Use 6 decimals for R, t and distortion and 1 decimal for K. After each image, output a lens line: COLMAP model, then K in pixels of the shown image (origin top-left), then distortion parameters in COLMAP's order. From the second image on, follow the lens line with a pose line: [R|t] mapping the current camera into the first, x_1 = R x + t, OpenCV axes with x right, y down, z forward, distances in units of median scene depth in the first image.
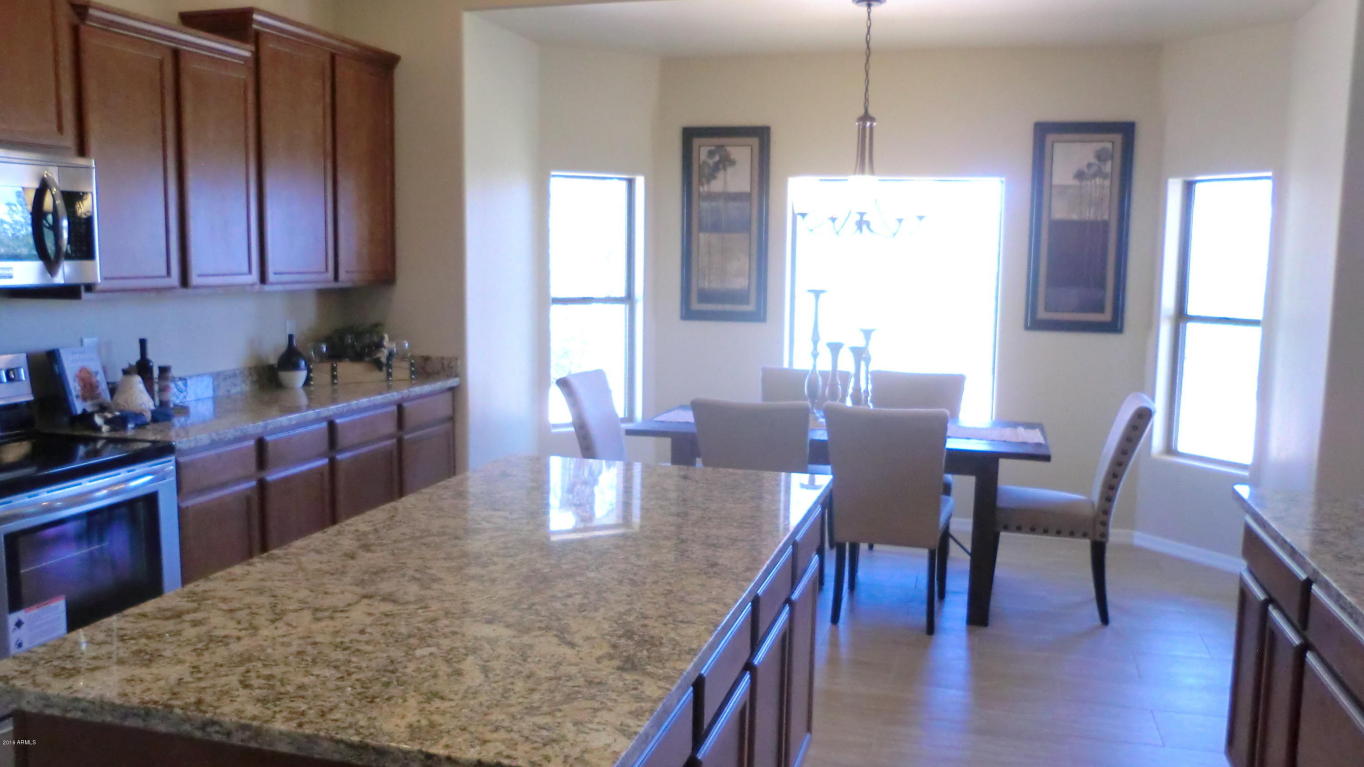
lens RADIAL K [[1114.5, 0, 677.7], [0, 1114.5, 391.5], [0, 0, 1]] dist [-0.085097, 0.096750]
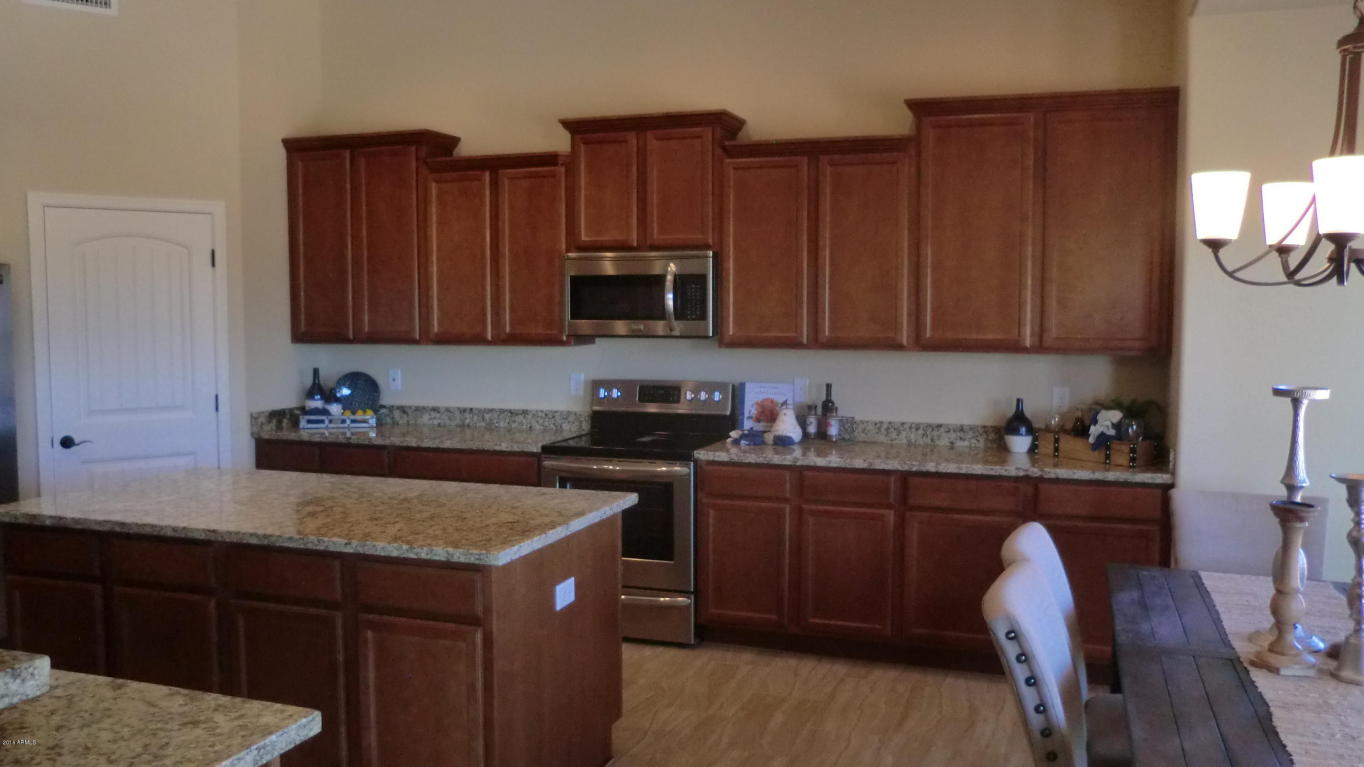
lens RADIAL K [[1114.5, 0, 681.5], [0, 1114.5, 392.9], [0, 0, 1]] dist [-0.085097, 0.096750]
pose [[-0.059636, 0.067713, -0.995921, 0.568850], [-0.127285, 0.989037, 0.074867, -0.079944], [0.990072, 0.131231, -0.050363, 0.643661]]
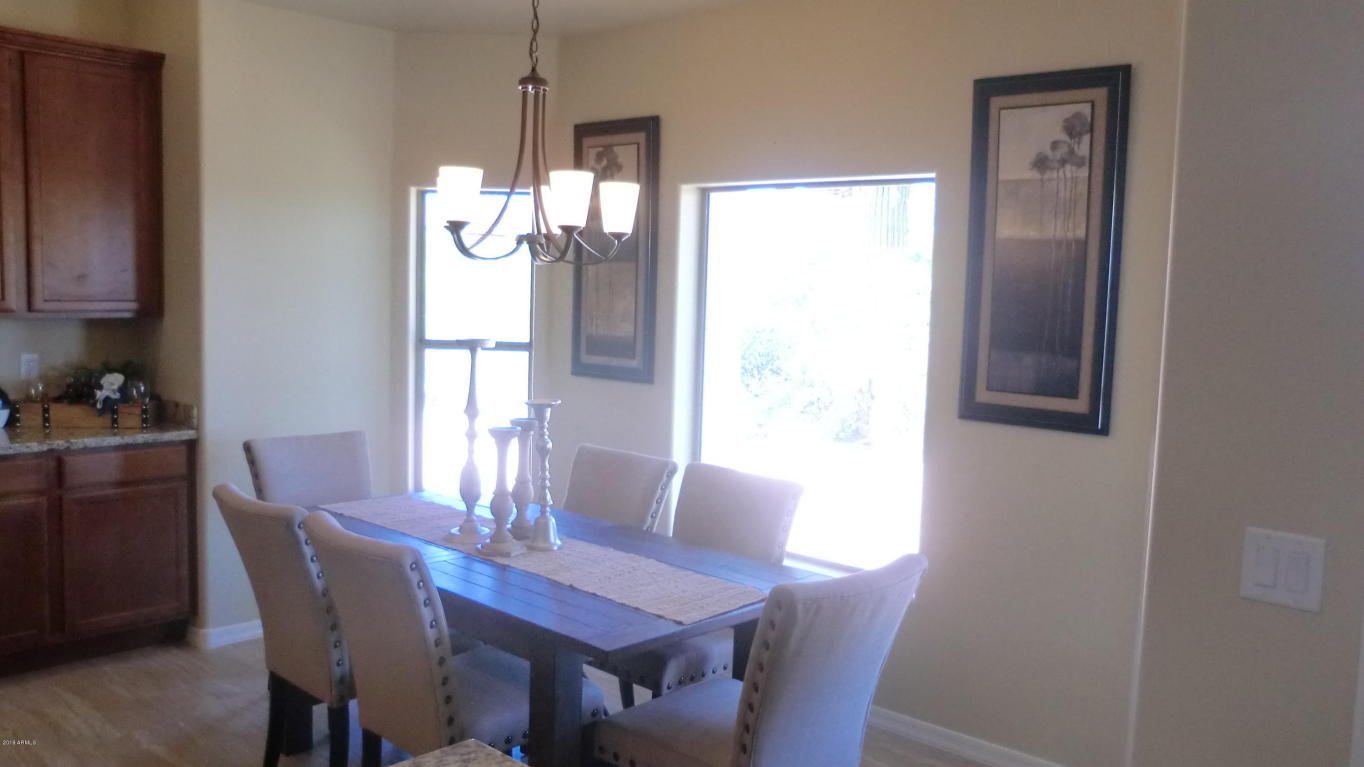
lens RADIAL K [[1114.5, 0, 680.6], [0, 1114.5, 378.1], [0, 0, 1]] dist [-0.085097, 0.096750]
pose [[0.888786, 0.051919, -0.455373, 0.471744], [-0.074422, 0.996726, -0.031614, -0.049587], [0.452240, 0.061988, 0.889739, 0.401113]]
